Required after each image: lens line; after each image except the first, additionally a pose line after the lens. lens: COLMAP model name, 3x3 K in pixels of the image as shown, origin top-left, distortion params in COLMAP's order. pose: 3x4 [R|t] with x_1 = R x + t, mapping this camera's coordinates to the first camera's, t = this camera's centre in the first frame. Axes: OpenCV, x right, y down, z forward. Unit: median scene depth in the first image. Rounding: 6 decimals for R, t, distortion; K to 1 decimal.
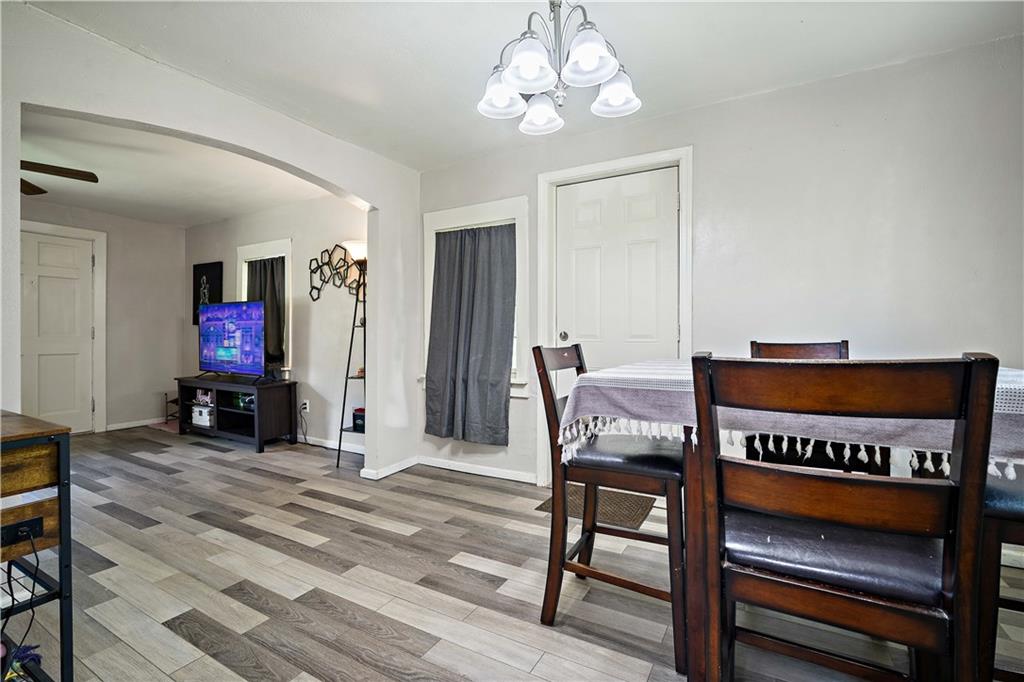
lens RADIAL K [[458.2, 0, 511.5], [0, 458.2, 333.8], [0, 0, 1]] dist [-0.001572, -0.000006]
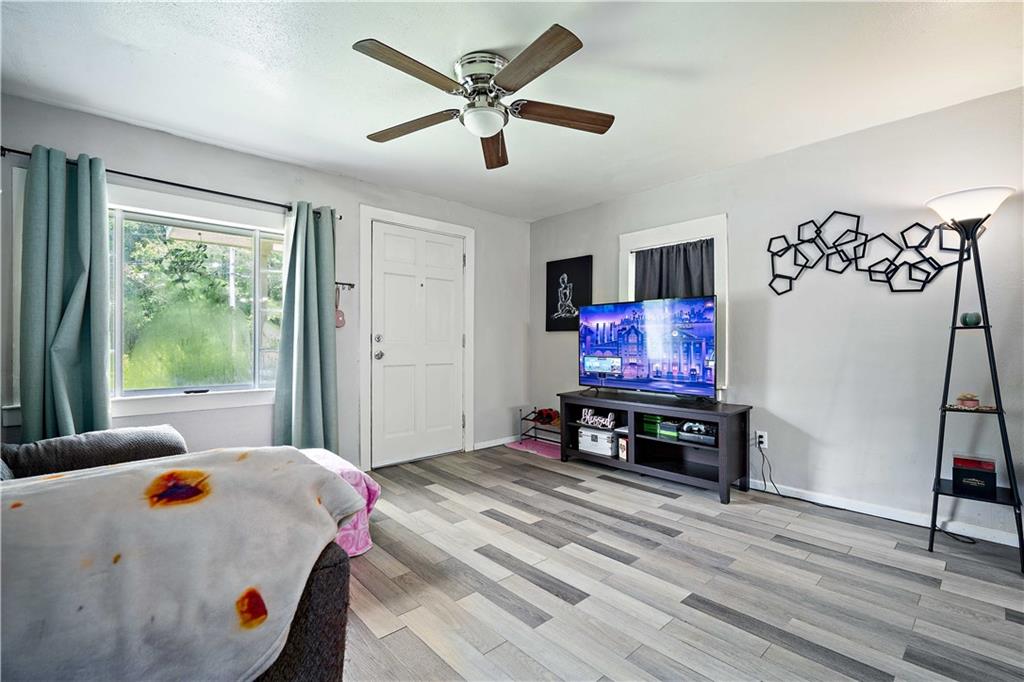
lens RADIAL K [[450.9, 0, 514.8], [0, 450.9, 342.3], [0, 0, 1]] dist [-0.013759, 0.000108]
pose [[0.954102, -0.000889, -0.299479, -0.620308], [-0.000084, 0.999995, -0.003235, 0.005055], [0.299481, 0.003111, 0.954097, 0.205073]]
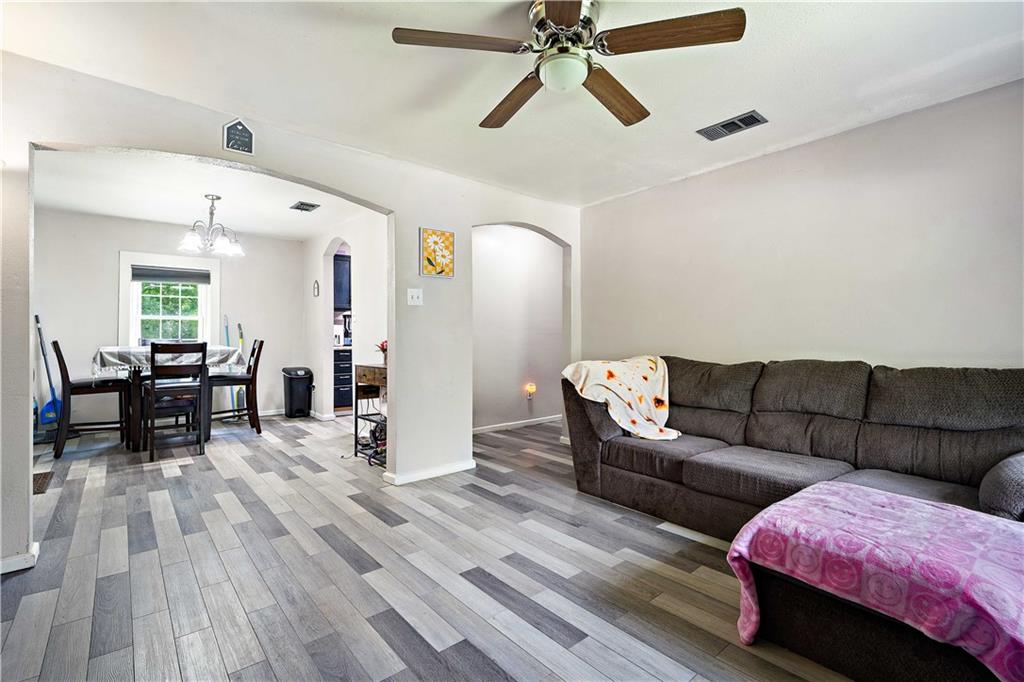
lens RADIAL K [[458.2, 0, 511.5], [0, 458.2, 333.8], [0, 0, 1]] dist [-0.001572, -0.000006]
pose [[-0.943643, 0.007676, 0.330876, -0.889846], [0.004387, 0.999933, -0.010687, 0.006812], [-0.330936, -0.008633, -0.943614, 1.067957]]
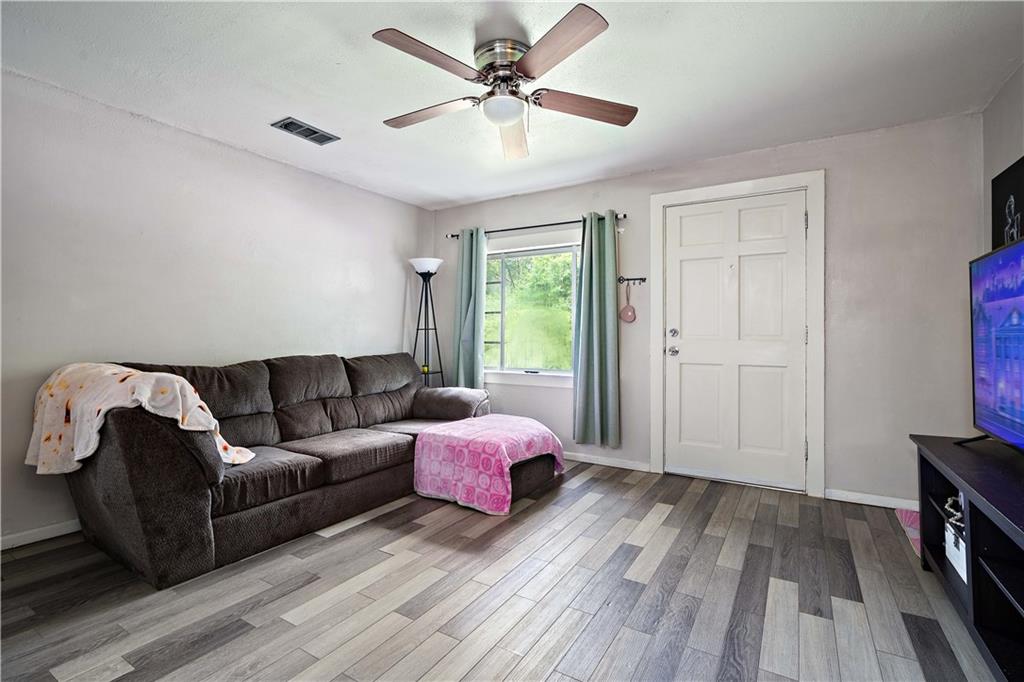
lens RADIAL K [[465.1, 0, 523.6], [0, 465.1, 330.3], [0, 0, 1]] dist [-0.000962, 0.000134]
pose [[-0.006819, -0.017218, -0.999829, -0.307062], [-0.008135, 0.999820, -0.017162, 0.006940], [0.999944, 0.008017, -0.006958, 0.690408]]
